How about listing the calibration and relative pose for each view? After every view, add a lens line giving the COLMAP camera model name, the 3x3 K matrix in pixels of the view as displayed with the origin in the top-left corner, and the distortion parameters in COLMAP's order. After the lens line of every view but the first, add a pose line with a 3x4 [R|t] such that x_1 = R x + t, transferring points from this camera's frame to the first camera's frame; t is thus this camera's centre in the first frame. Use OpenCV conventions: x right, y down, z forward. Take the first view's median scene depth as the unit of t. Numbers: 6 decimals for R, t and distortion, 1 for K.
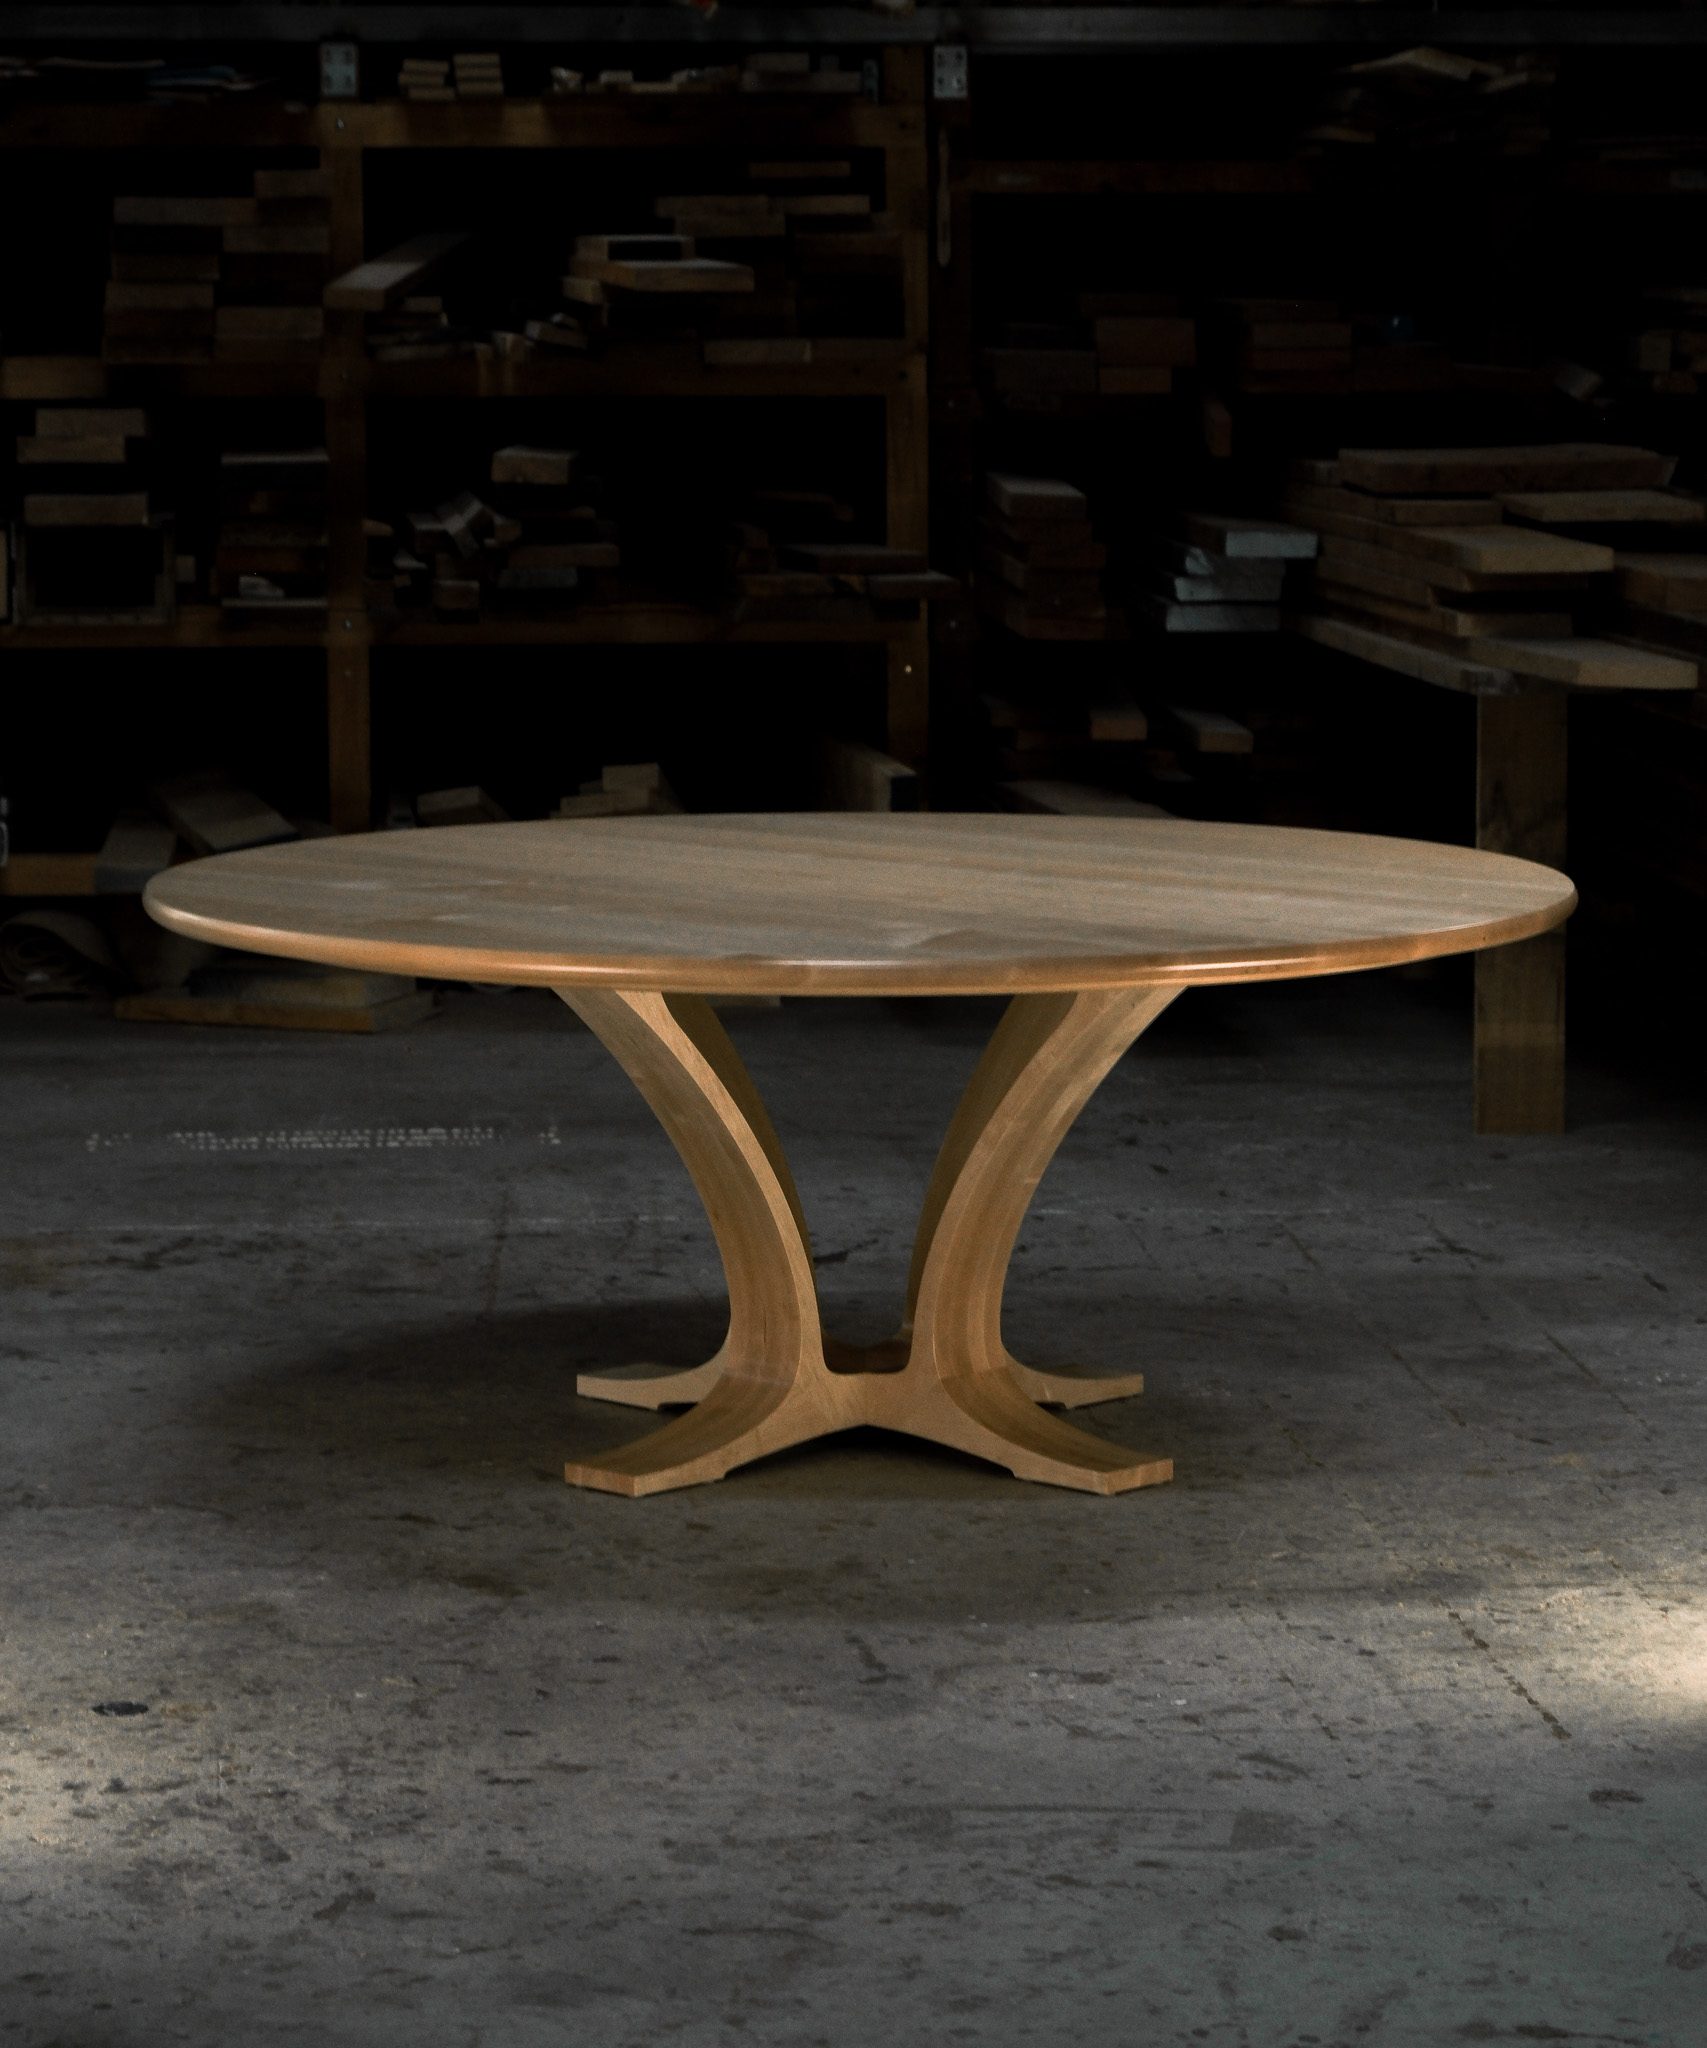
lens RADIAL K [[7432.0, 0, 831.8], [0, 7432.0, 944.4], [0, 0, 1]] dist [0.248391, 0.000000]
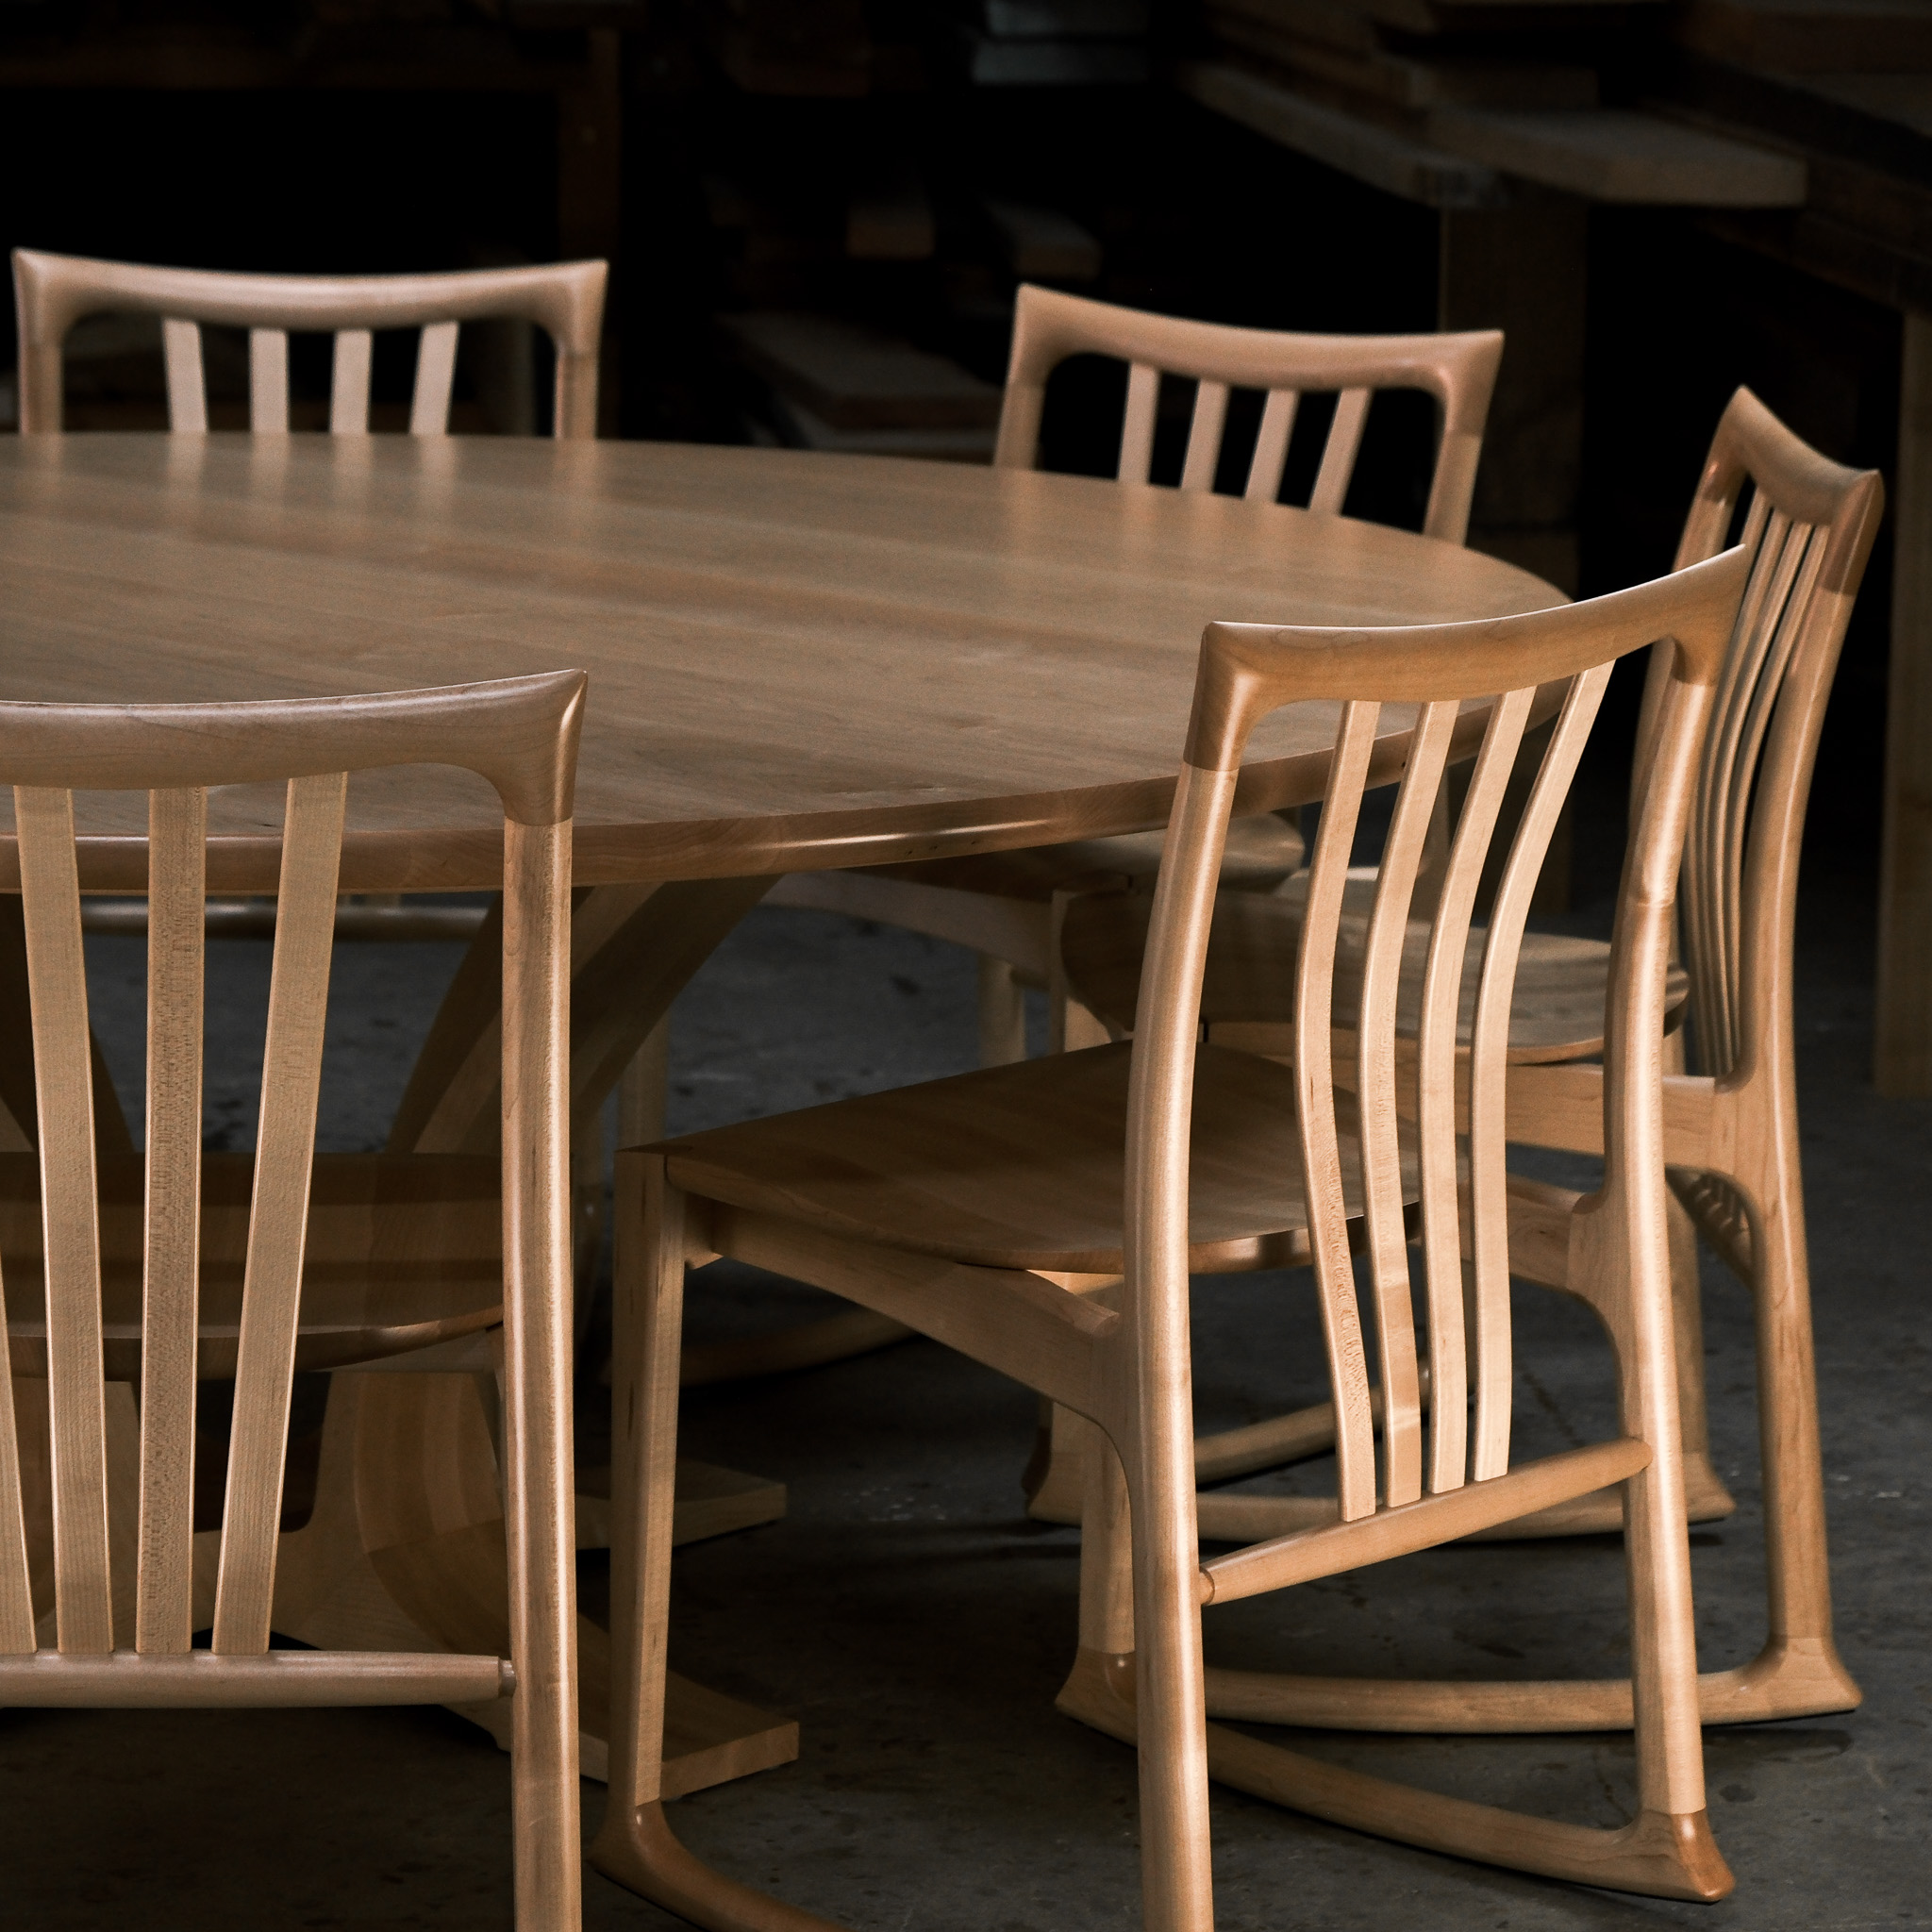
lens RADIAL K [[7483.9, 0, 873.4], [0, 7483.9, 1078.7], [0, 0, 1]] dist [0.153127, 0.000000]
pose [[0.999958, 0.008833, 0.002293, 0.039577], [-0.009017, 0.995073, 0.098733, -0.022545], [-0.001409, -0.098749, 0.995111, 0.382580]]
